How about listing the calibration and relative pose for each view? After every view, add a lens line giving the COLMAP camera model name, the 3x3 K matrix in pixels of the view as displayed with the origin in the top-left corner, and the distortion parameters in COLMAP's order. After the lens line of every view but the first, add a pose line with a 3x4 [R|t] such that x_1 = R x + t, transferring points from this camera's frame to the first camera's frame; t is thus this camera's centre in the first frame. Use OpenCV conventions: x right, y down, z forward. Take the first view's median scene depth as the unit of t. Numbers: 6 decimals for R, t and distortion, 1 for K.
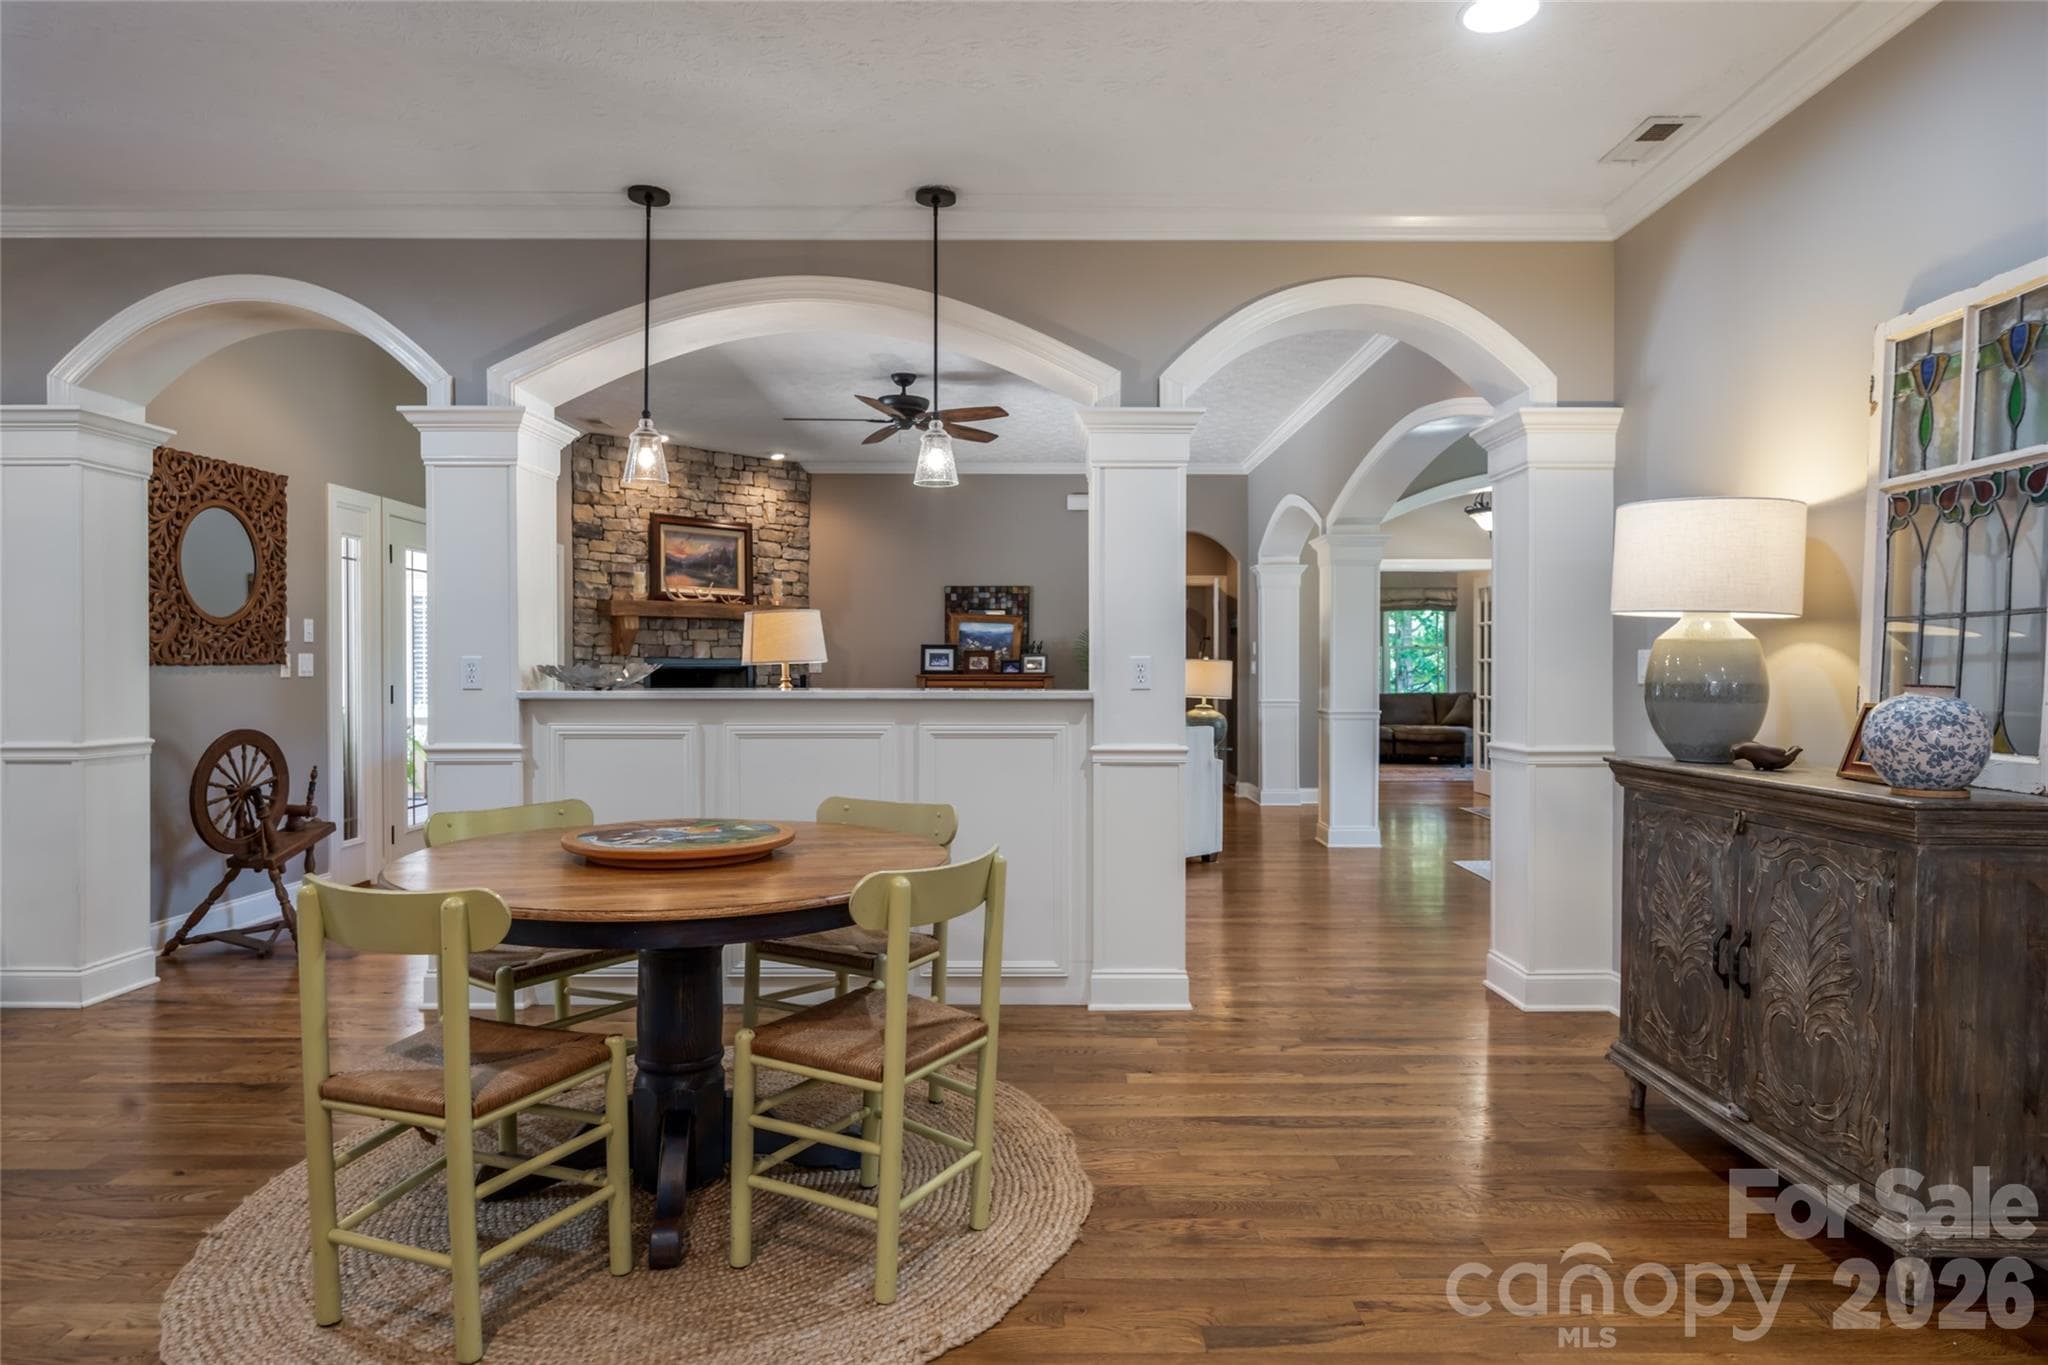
lens RADIAL K [[1199.1, 0, 1015.2], [0, 1199.1, 674.0], [0, 0, 1]] dist [-0.001367, -0.000302]
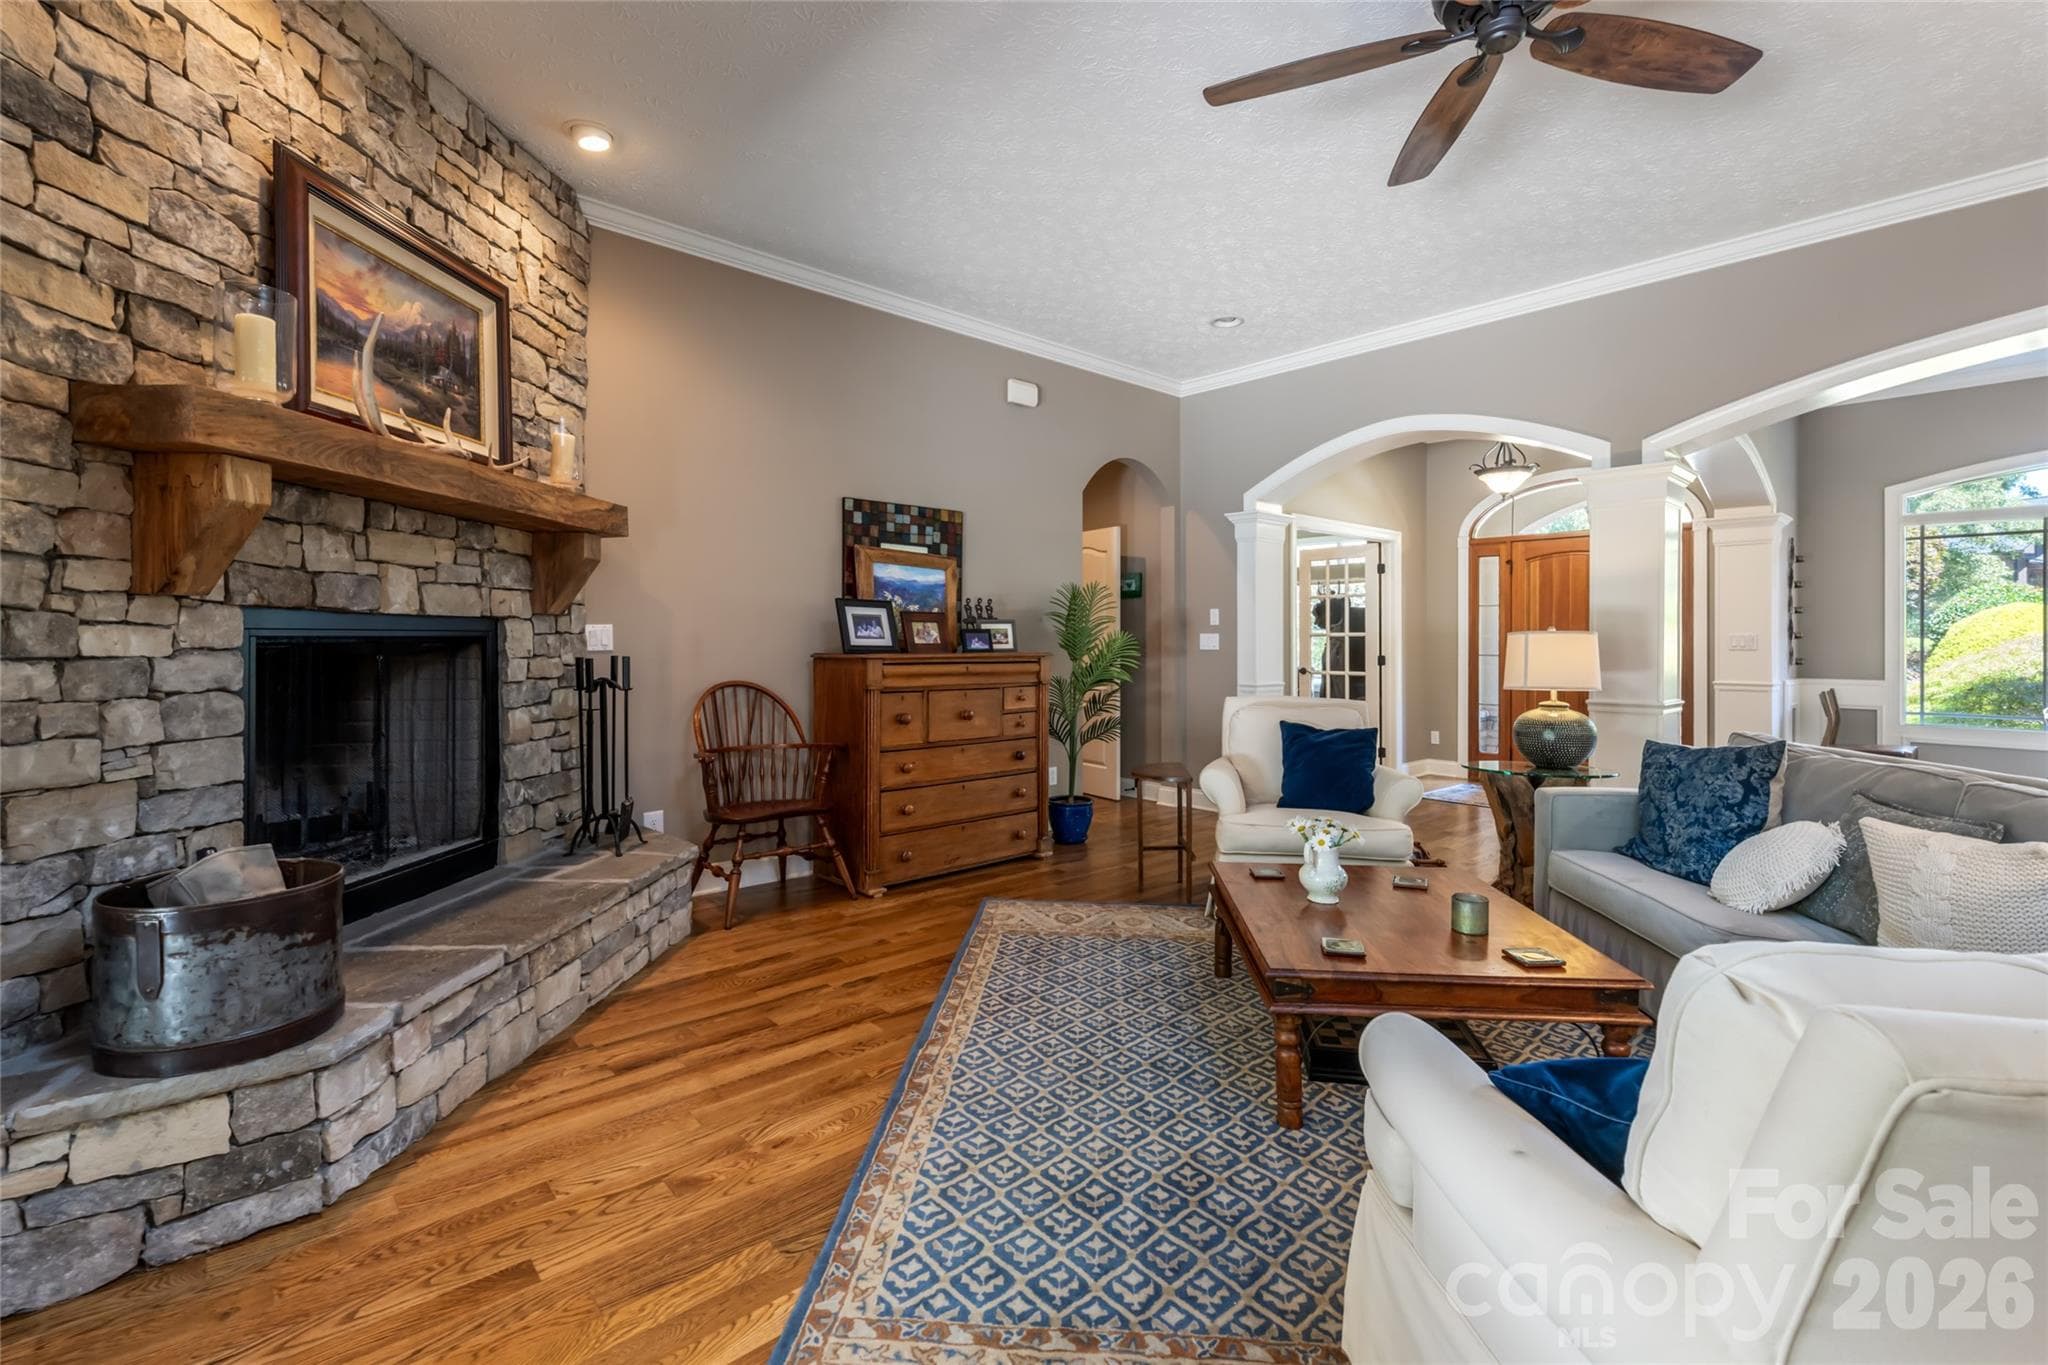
lens RADIAL K [[917.0, 0, 1027.6], [0, 917.0, 637.8], [0, 0, 1]] dist [0.001724, 0.001003]
pose [[0.724663, 0.005593, 0.689081, -0.322728], [-0.002216, 0.999981, -0.005786, -0.004535], [-0.689100, 0.002666, 0.724662, 0.684325]]
